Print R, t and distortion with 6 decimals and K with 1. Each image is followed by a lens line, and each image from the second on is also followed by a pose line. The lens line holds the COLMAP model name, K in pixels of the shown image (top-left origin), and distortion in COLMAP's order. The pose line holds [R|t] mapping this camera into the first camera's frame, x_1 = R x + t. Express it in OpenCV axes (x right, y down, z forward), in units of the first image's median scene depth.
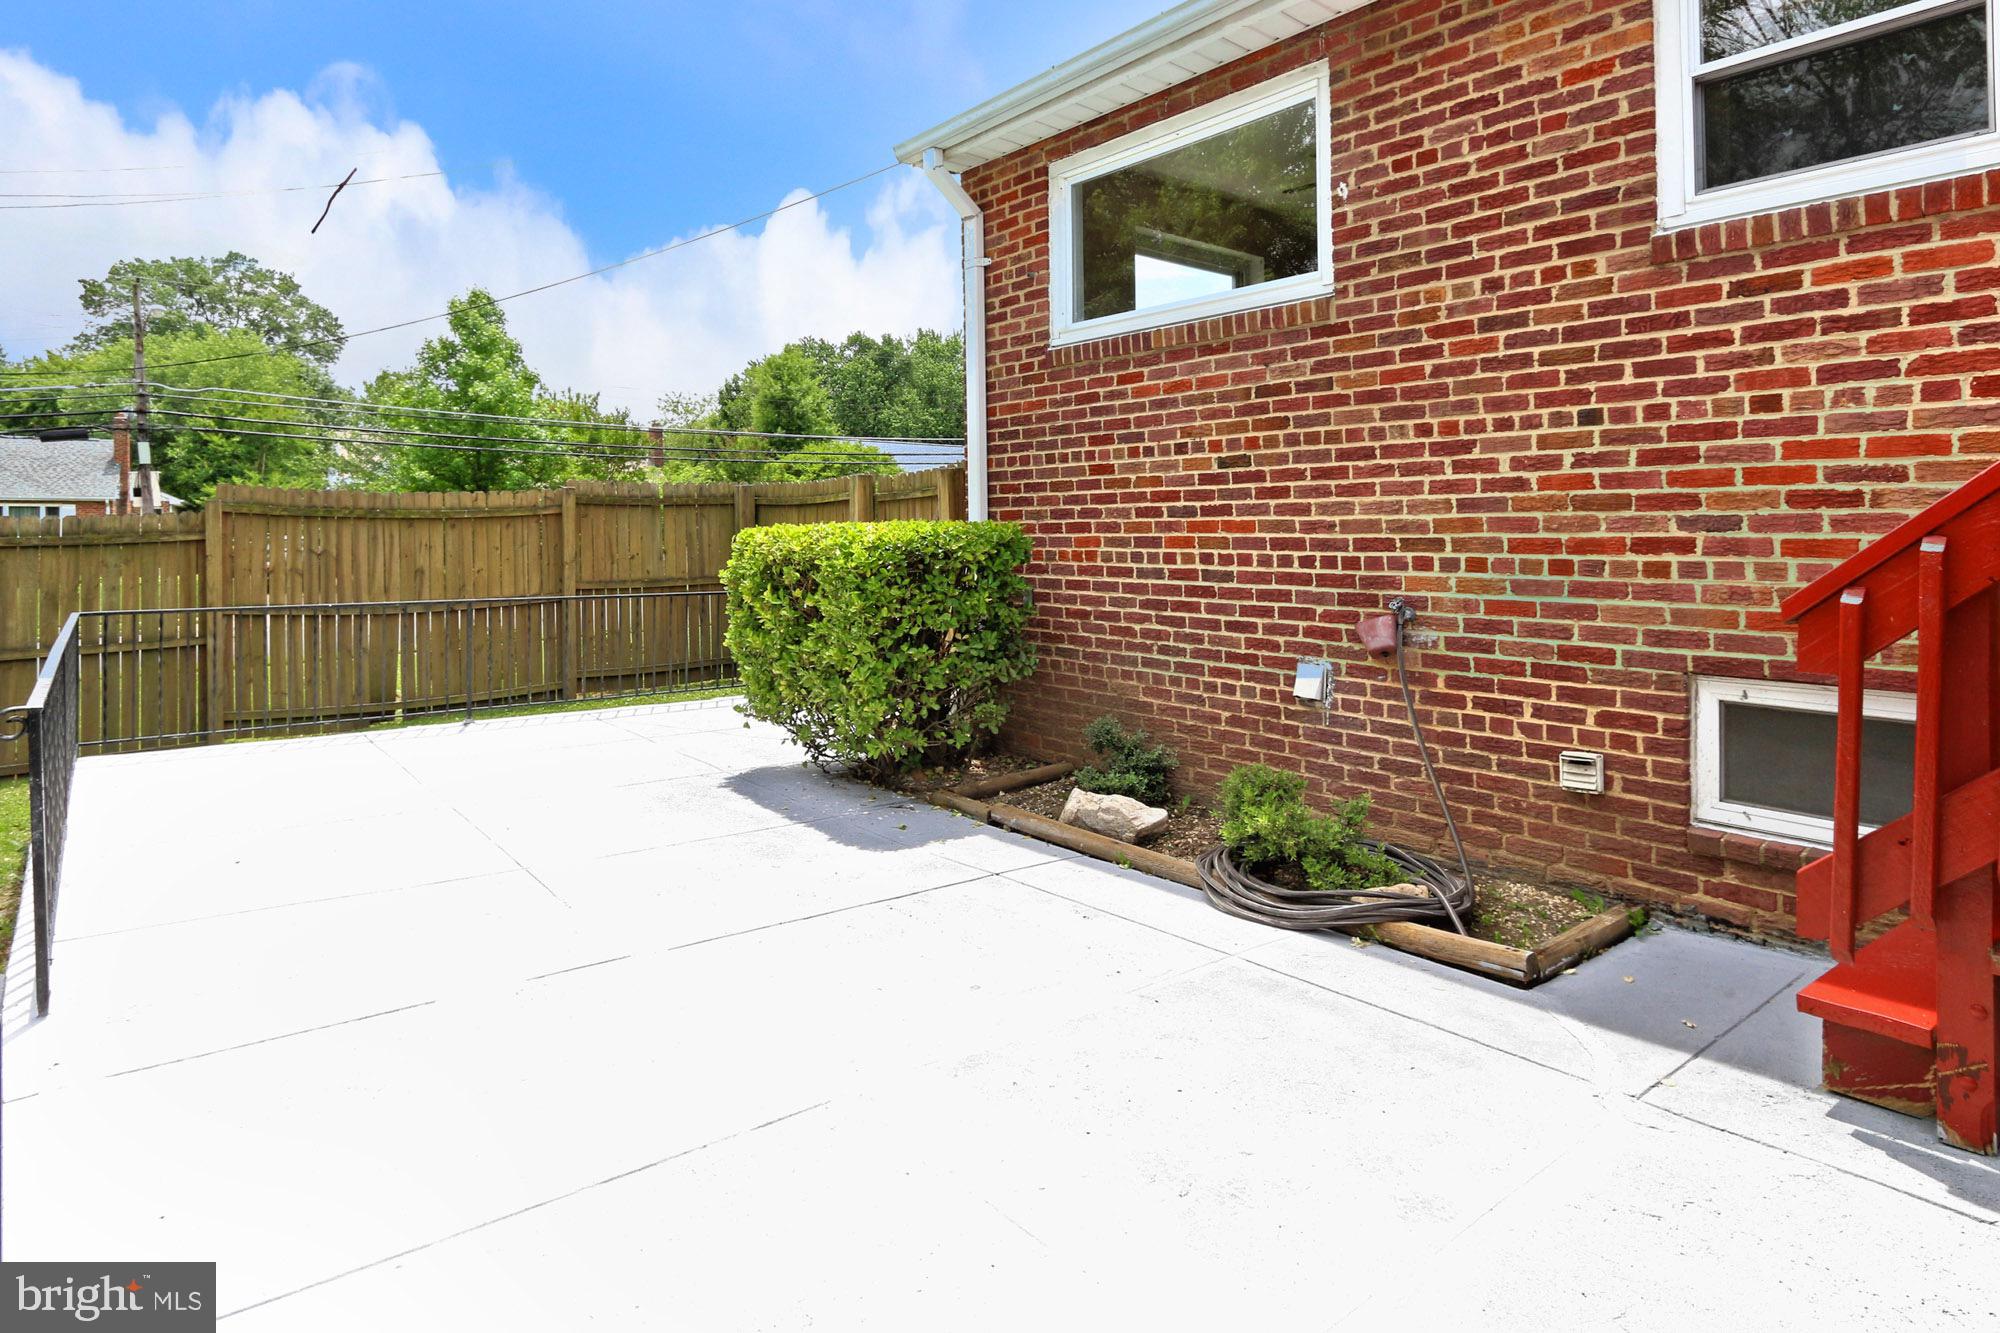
lens RADIAL K [[1122.0, 0, 964.0], [0, 1122.0, 514.8], [0, 0, 1]] dist [-0.001068, 0.000345]
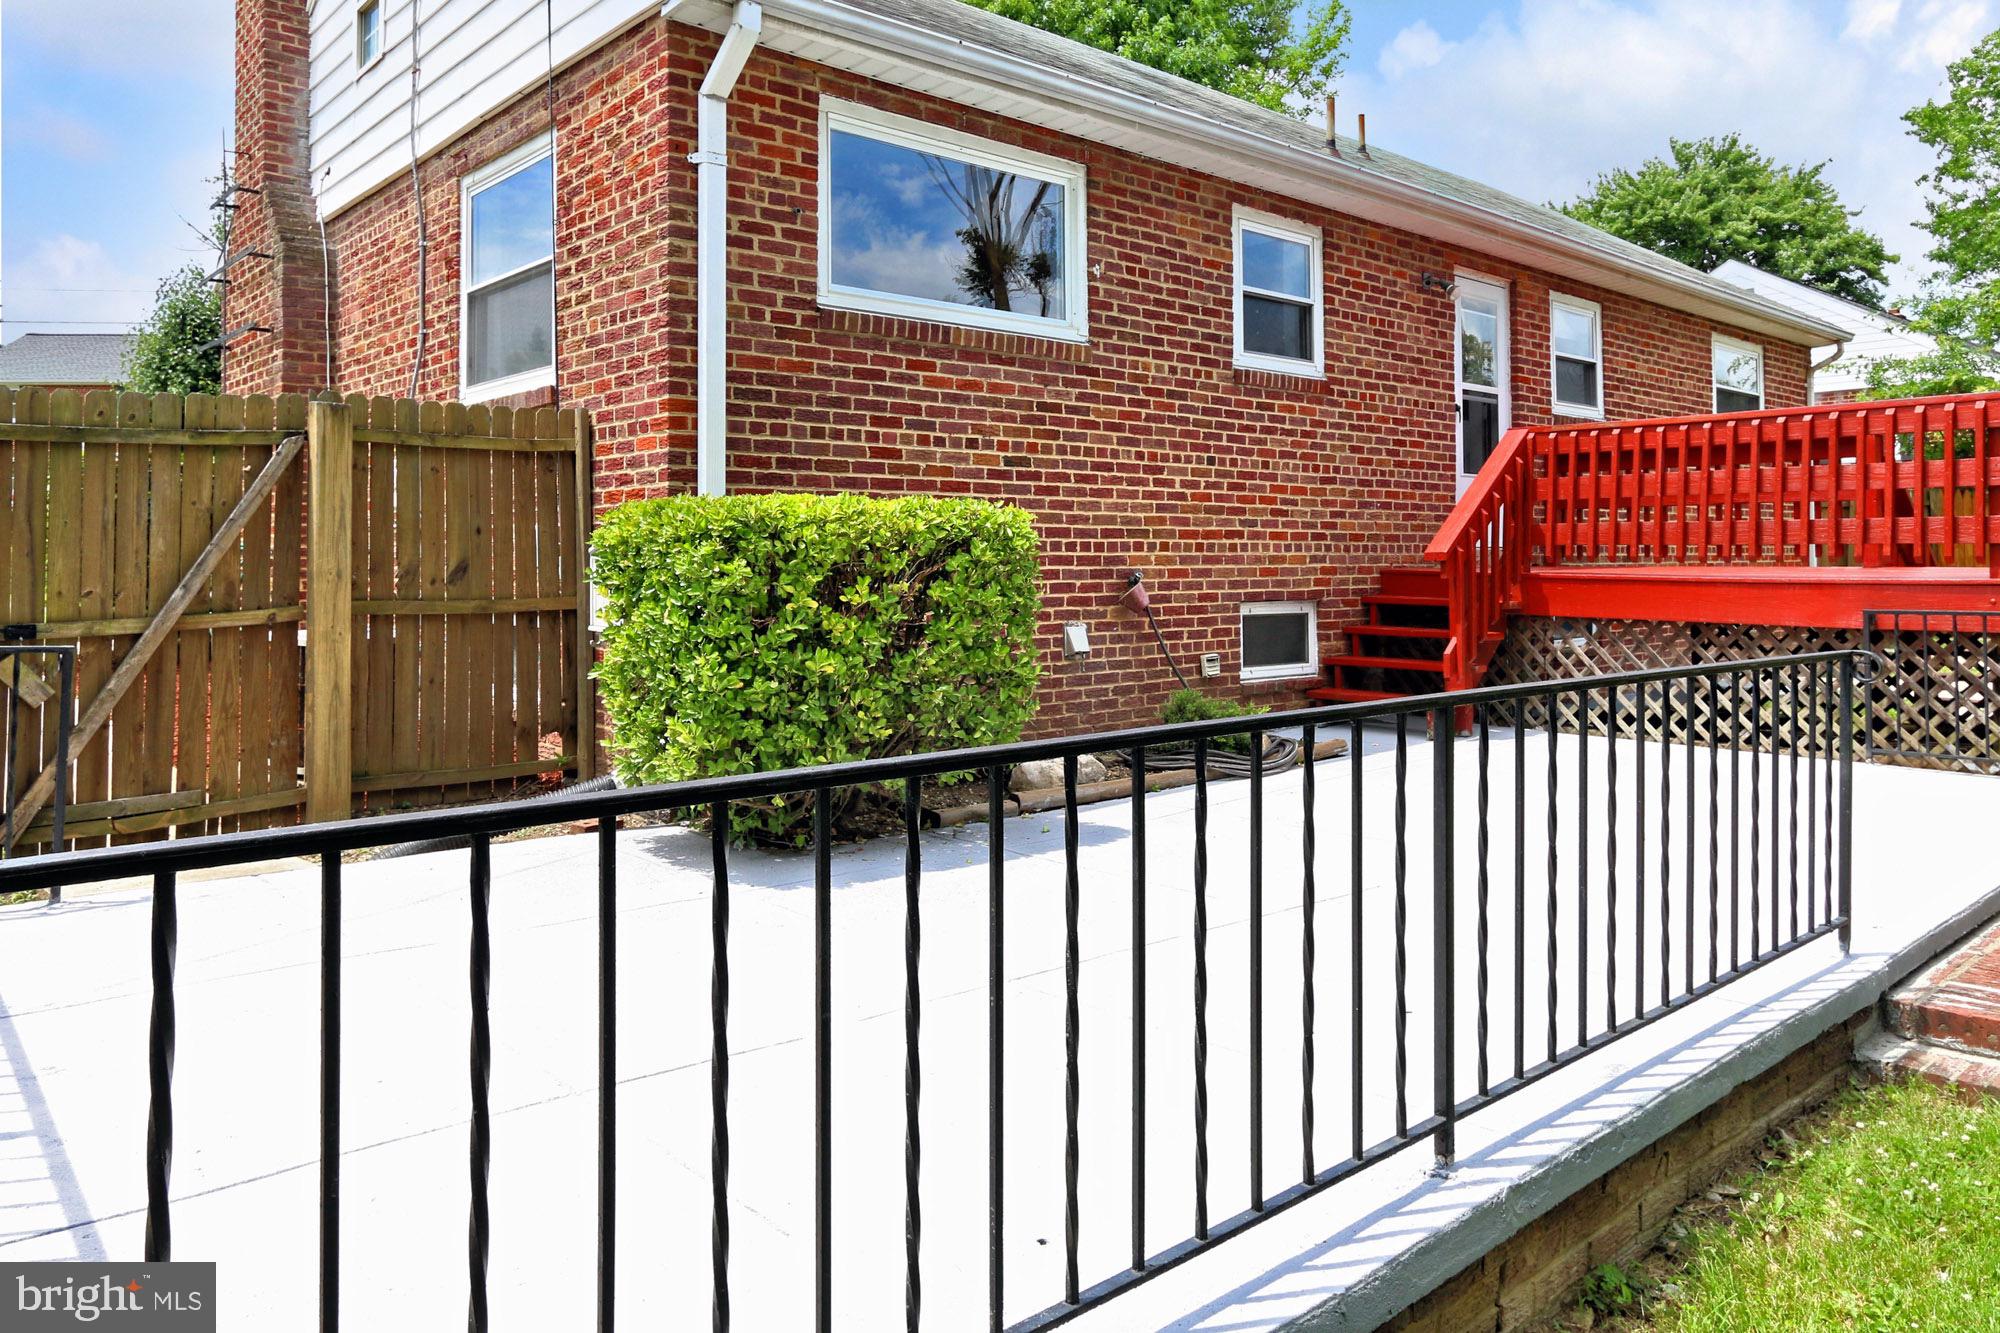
lens RADIAL K [[1354.9, 0, 1058.9], [0, 1354.9, 550.0], [0, 0, 1]] dist [-0.031629, -0.002019]
pose [[-0.080916, 0.018037, 0.996558, -1.245696], [-0.004178, 0.999821, -0.018435, 0.075129], [-0.996712, -0.005655, -0.080827, 1.150954]]
